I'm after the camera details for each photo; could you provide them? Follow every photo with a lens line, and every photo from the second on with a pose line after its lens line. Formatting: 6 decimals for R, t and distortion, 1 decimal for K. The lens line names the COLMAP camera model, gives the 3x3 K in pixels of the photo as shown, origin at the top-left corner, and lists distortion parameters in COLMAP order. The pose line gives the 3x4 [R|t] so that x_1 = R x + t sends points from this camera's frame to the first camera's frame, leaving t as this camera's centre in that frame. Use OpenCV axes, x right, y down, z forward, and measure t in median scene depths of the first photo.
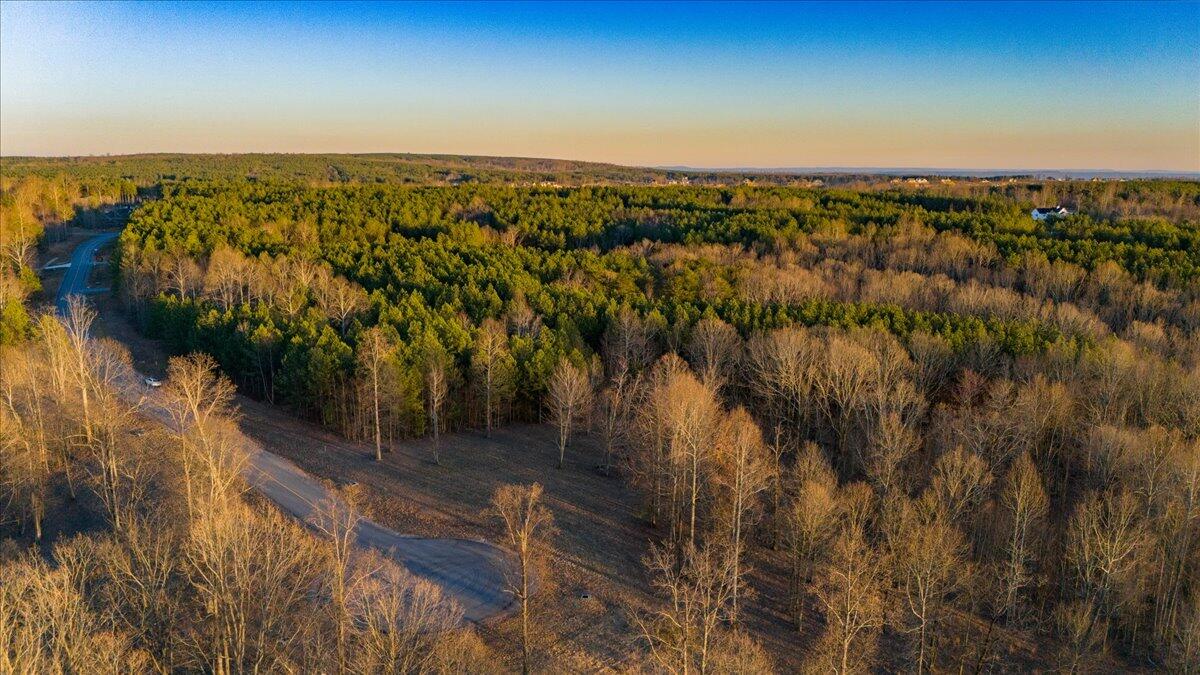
lens RADIAL K [[921.2, 0, 605.8], [0, 921.2, 339.4], [0, 0, 1]] dist [0.081078, -0.055758]
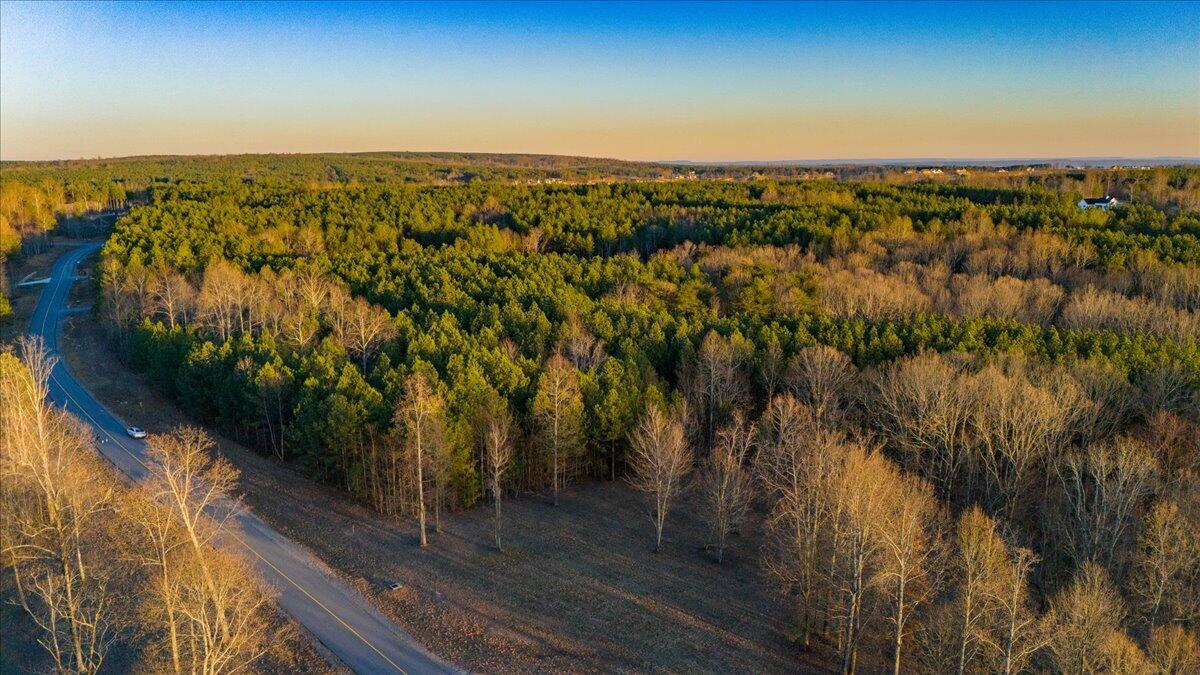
lens RADIAL K [[921.2, 0, 606.3], [0, 921.2, 333.3], [0, 0, 1]] dist [0.081078, -0.055758]
pose [[0.999866, -0.016092, 0.003139, -0.042024], [0.016097, 0.999869, -0.001519, -0.019637], [-0.003114, 0.001570, 0.999994, 0.102897]]
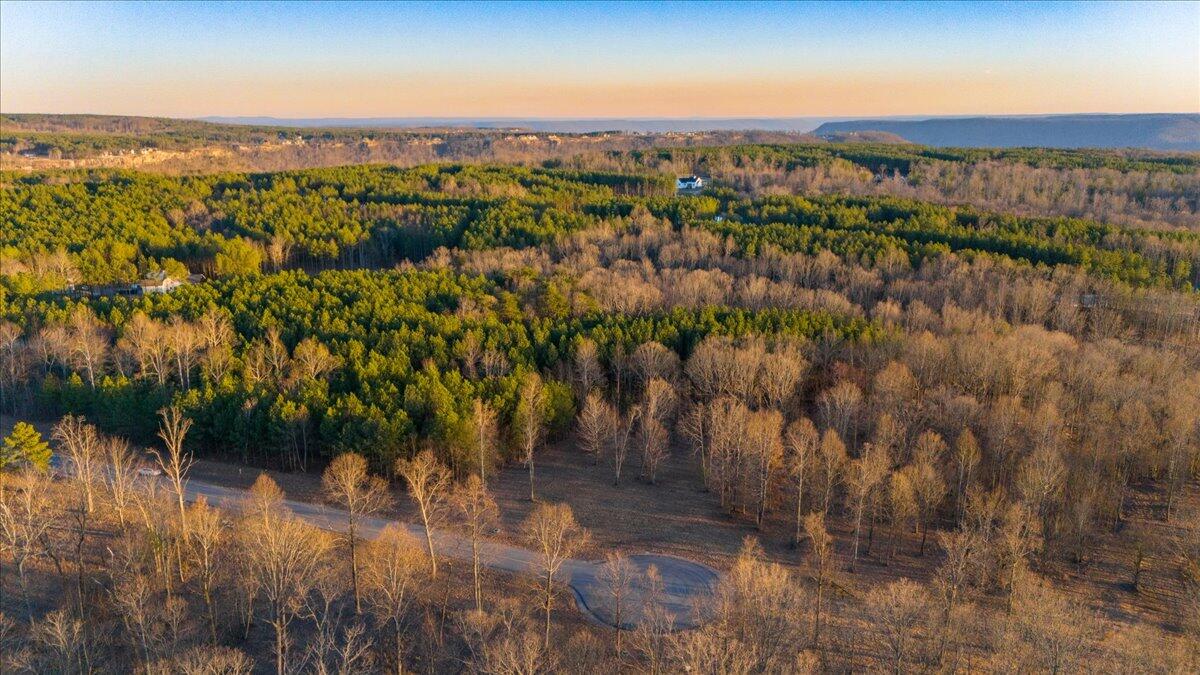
lens RADIAL K [[921.2, 0, 609.0], [0, 921.2, 342.5], [0, 0, 1]] dist [0.081078, -0.055758]
pose [[0.894584, -0.125629, 0.428879, -0.269981], [0.096289, 0.991318, 0.089536, -0.078899], [-0.436404, -0.038801, 0.898914, -0.067096]]
